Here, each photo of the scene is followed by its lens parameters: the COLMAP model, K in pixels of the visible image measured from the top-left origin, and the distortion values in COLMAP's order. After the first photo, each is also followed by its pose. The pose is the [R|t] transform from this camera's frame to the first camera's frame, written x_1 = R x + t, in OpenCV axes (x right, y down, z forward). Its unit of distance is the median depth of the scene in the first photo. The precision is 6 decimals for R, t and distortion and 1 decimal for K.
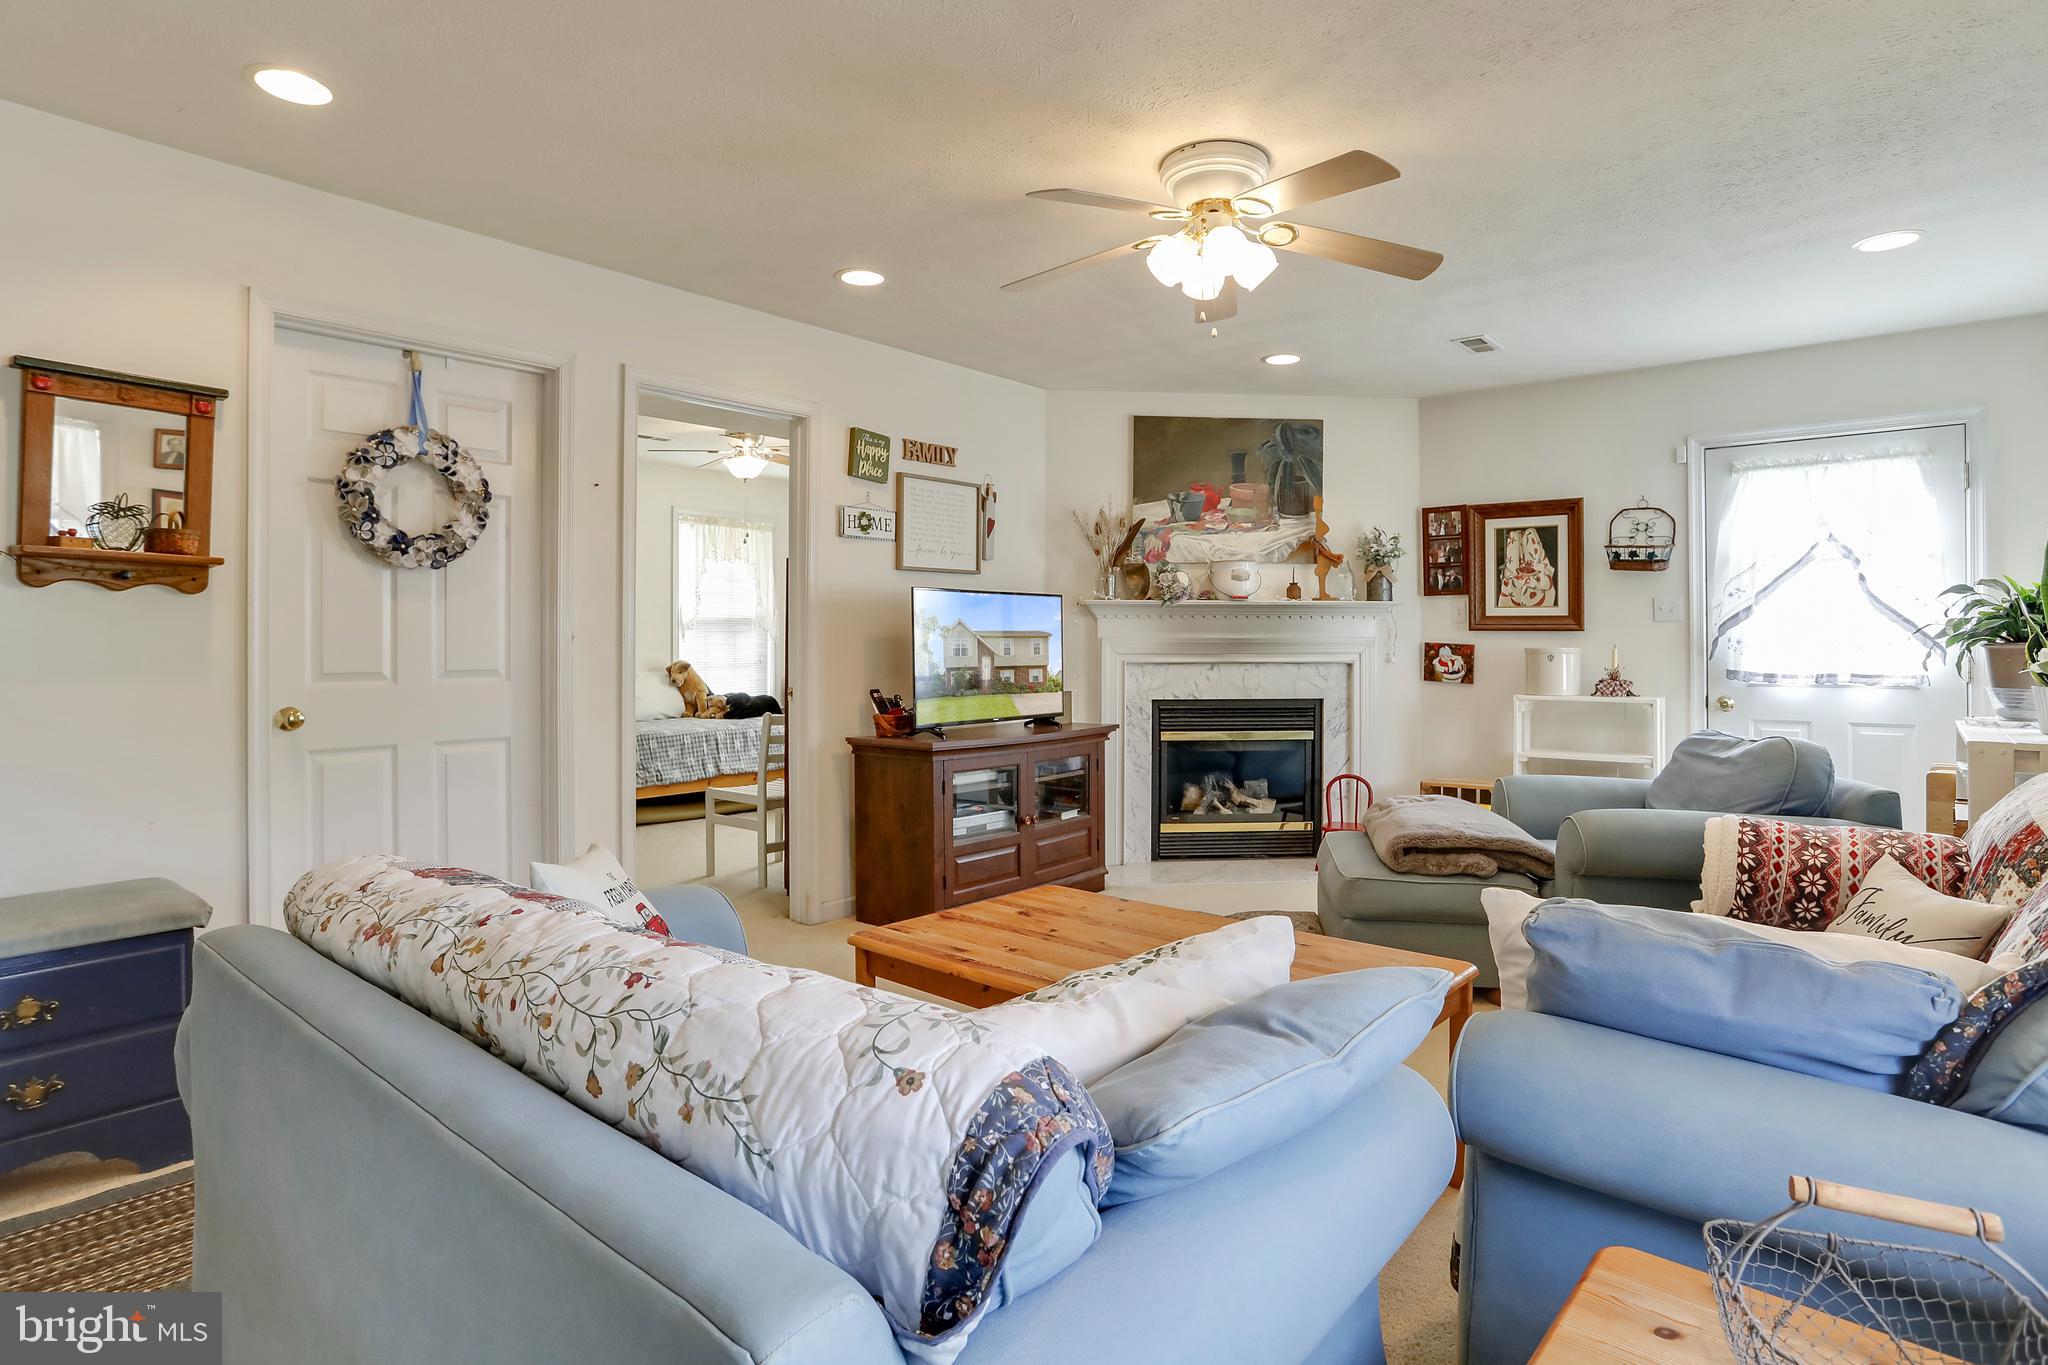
lens RADIAL K [[1074.5, 0, 1002.7], [0, 1074.5, 641.4], [0, 0, 1]] dist [-0.065802, 0.039856]
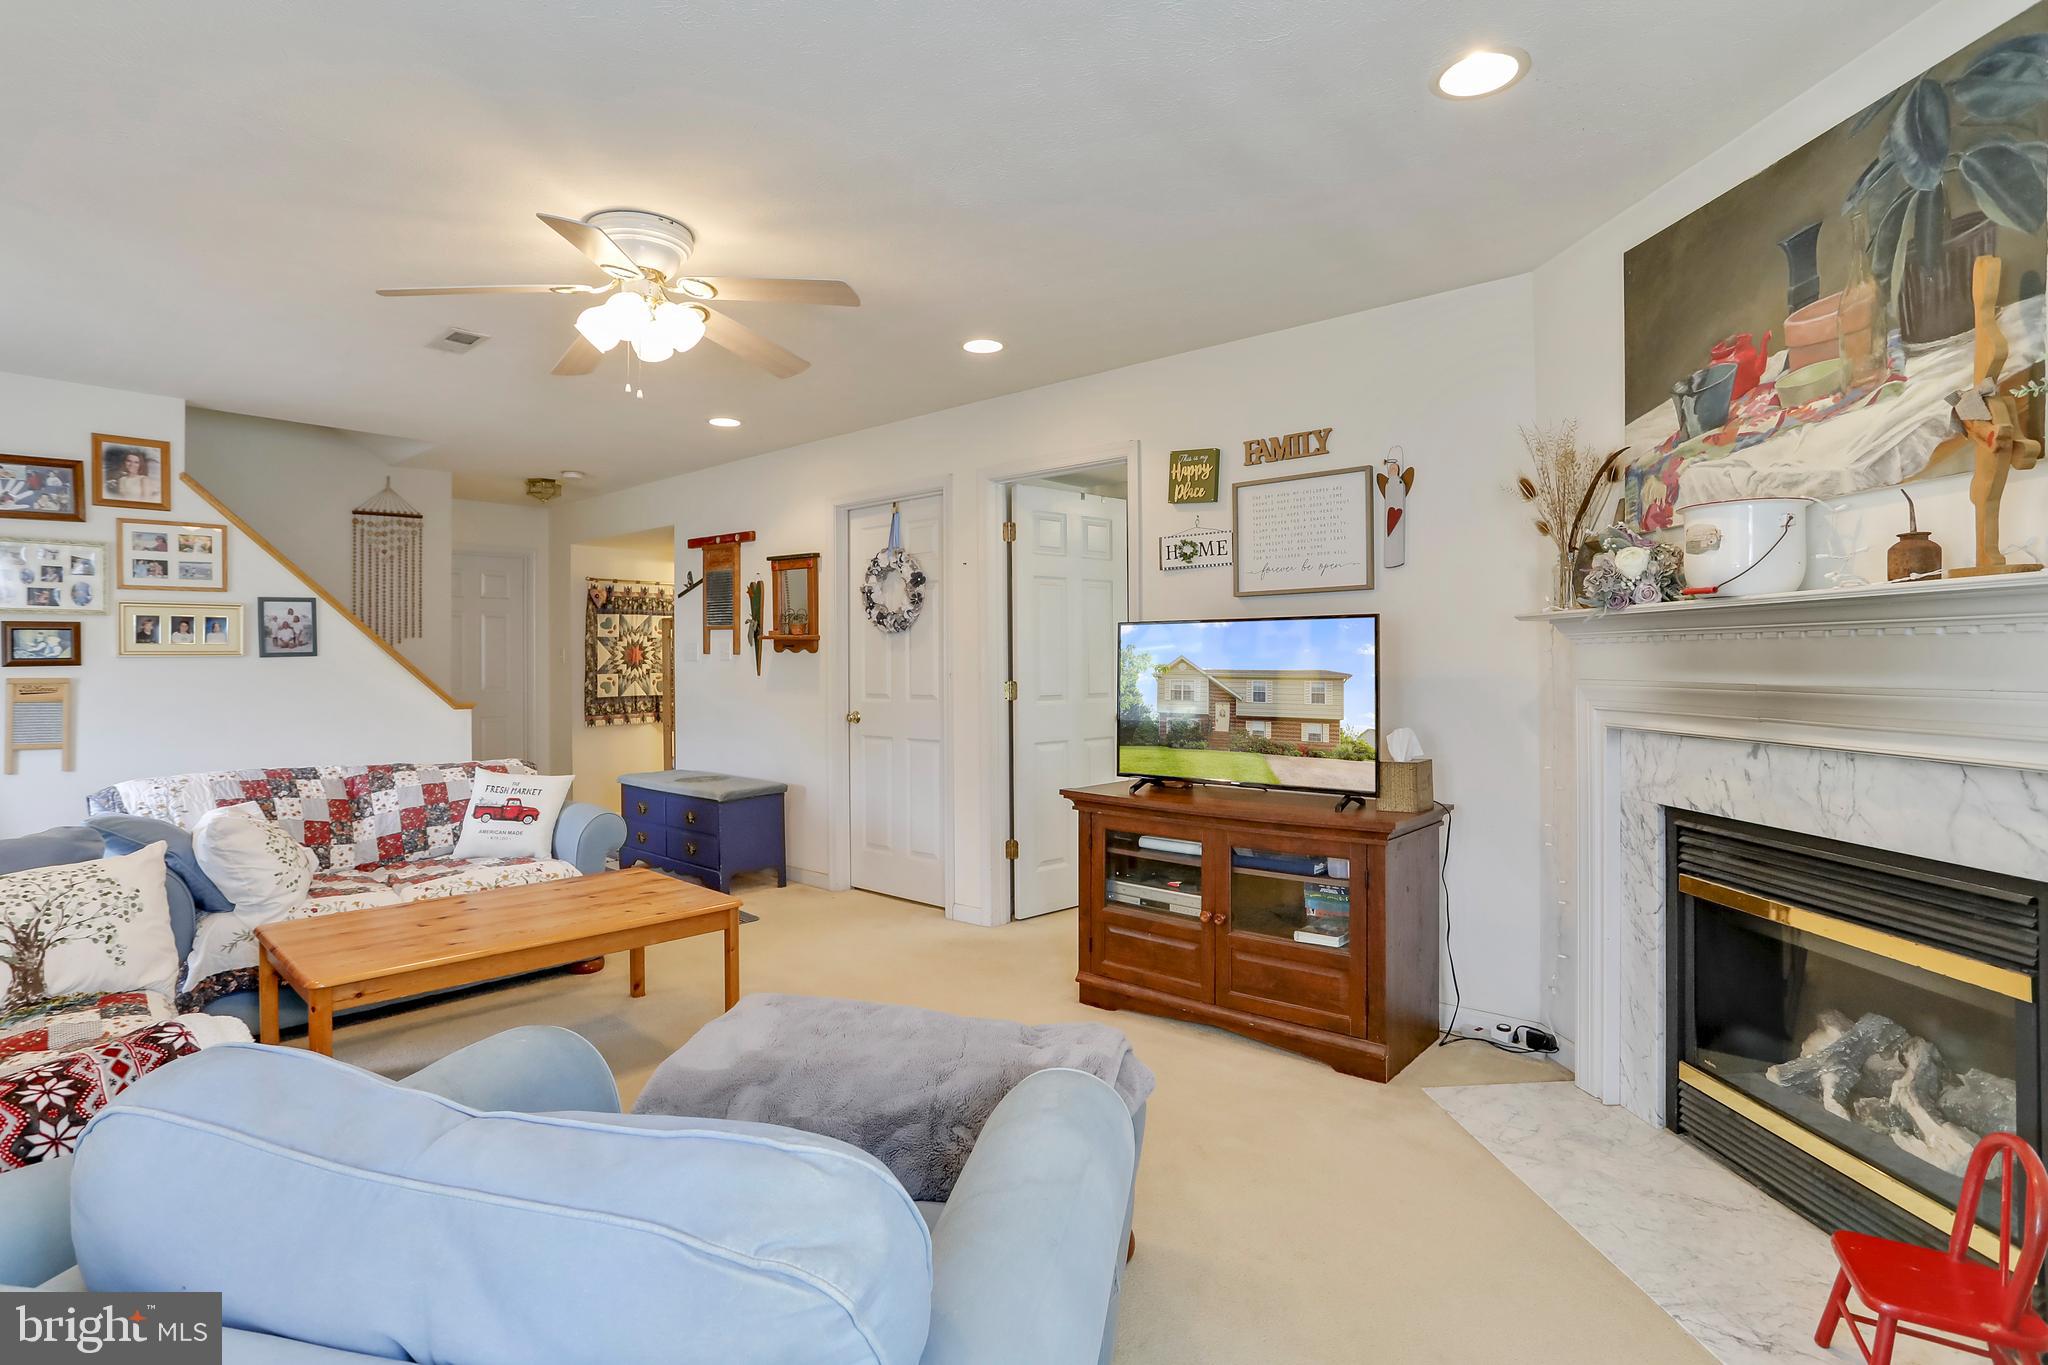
lens RADIAL K [[1000.7, 0, 1013.0], [0, 1000.7, 668.6], [0, 0, 1]] dist [-0.055597, 0.028610]
pose [[-0.008870, 0.005865, -0.999943, 0.611326], [0.002906, 0.999979, 0.005839, -0.013058], [0.999956, -0.002854, -0.008887, 0.720099]]
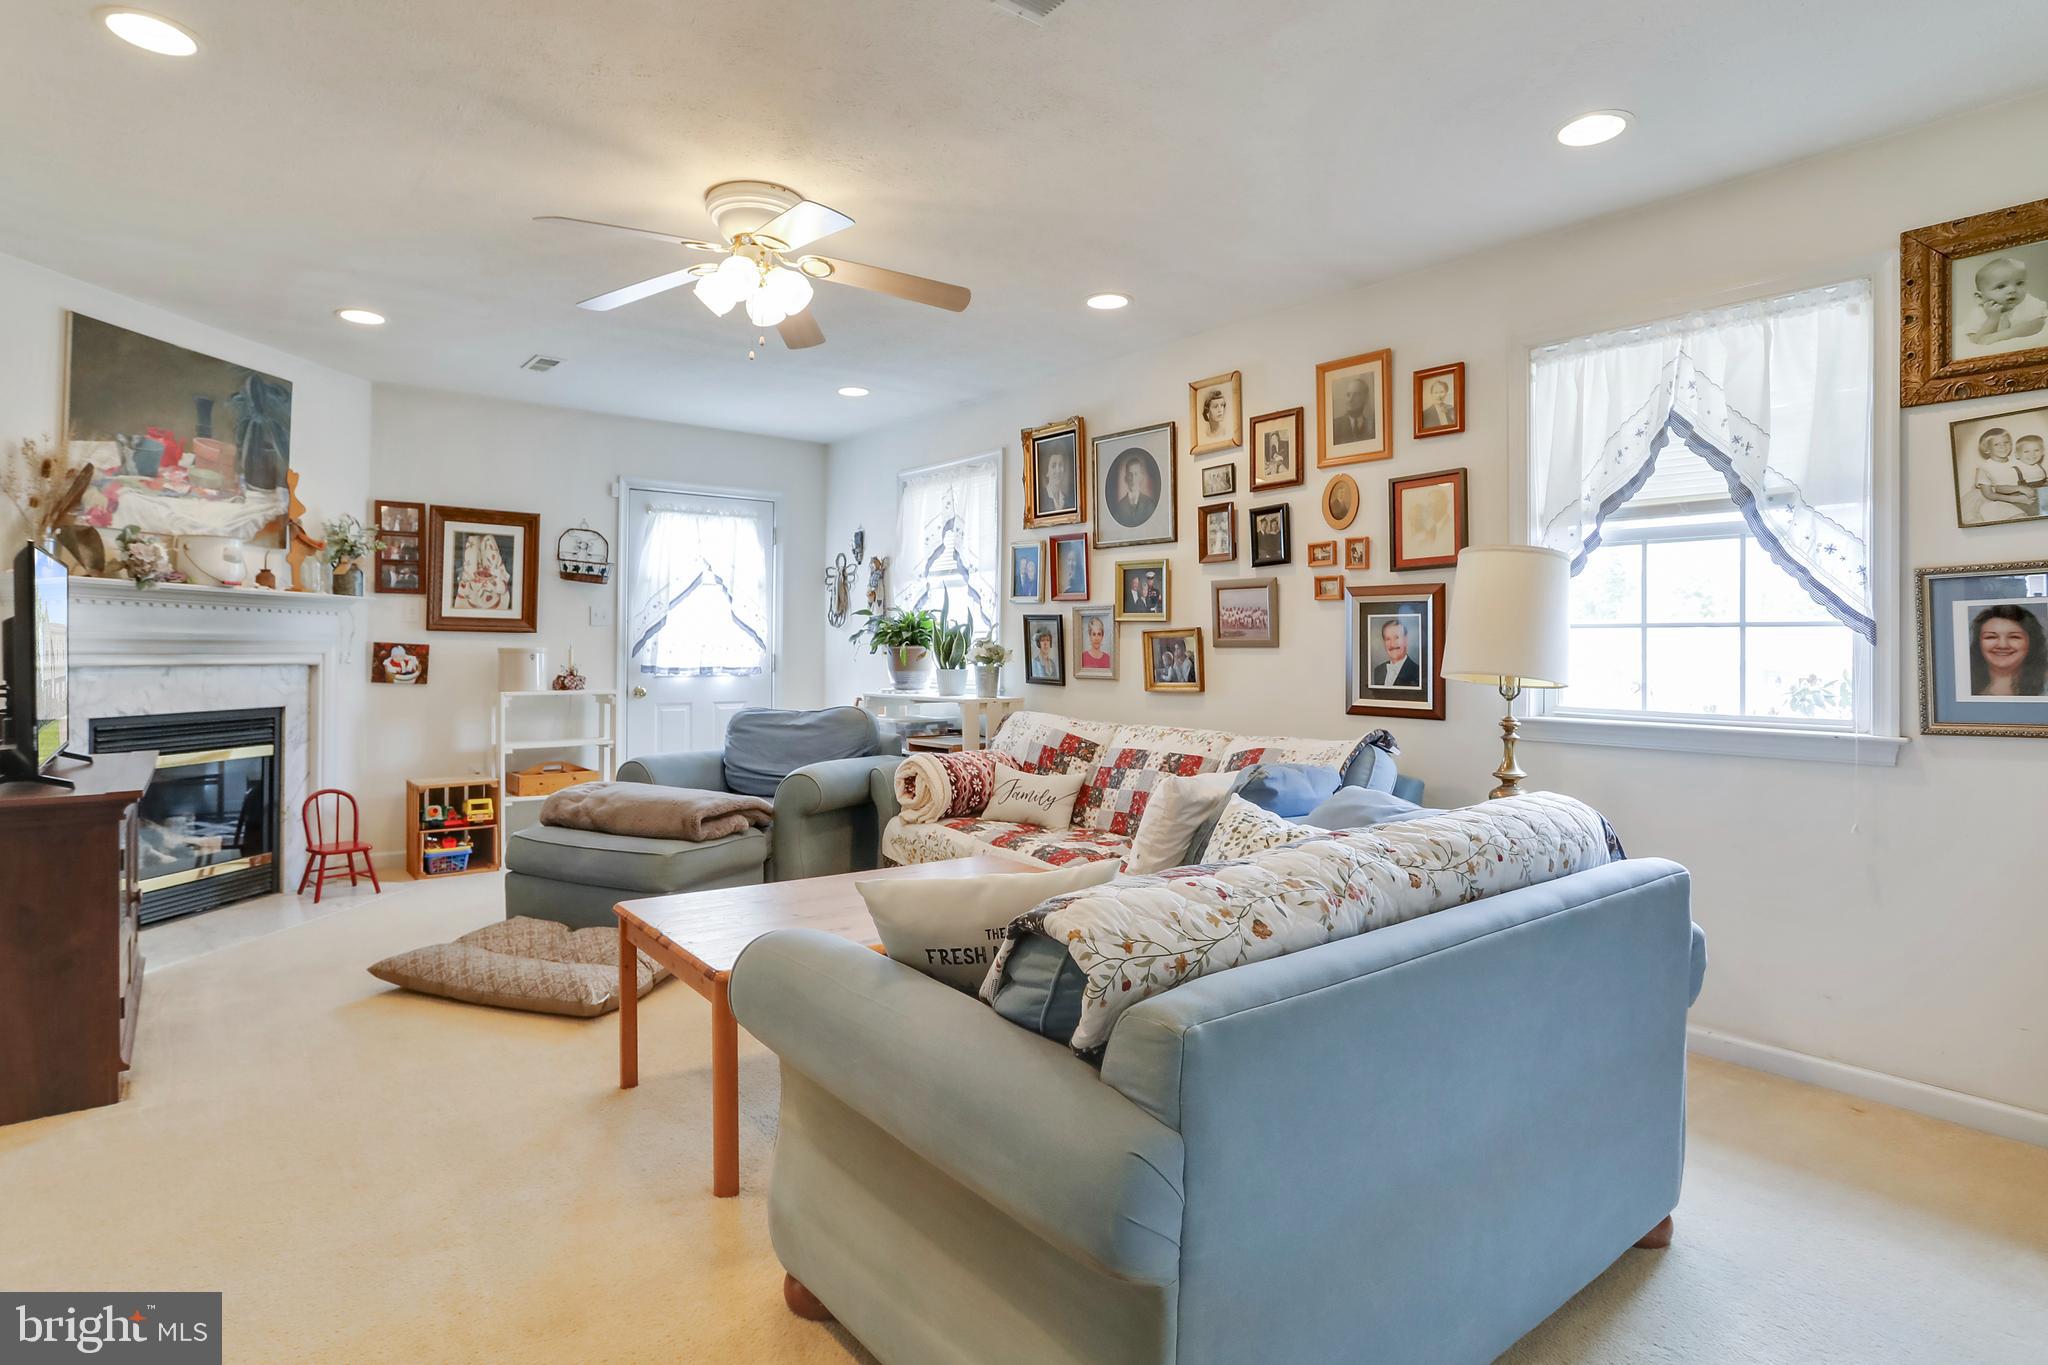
lens RADIAL K [[1074.5, 0, 1002.7], [0, 1074.5, 641.4], [0, 0, 1]] dist [-0.065802, 0.039856]
pose [[0.202074, 0.010029, 0.979319, -0.424677], [-0.006164, 0.999941, -0.008968, 0.005729], [-0.979351, -0.004224, 0.202124, 0.274944]]
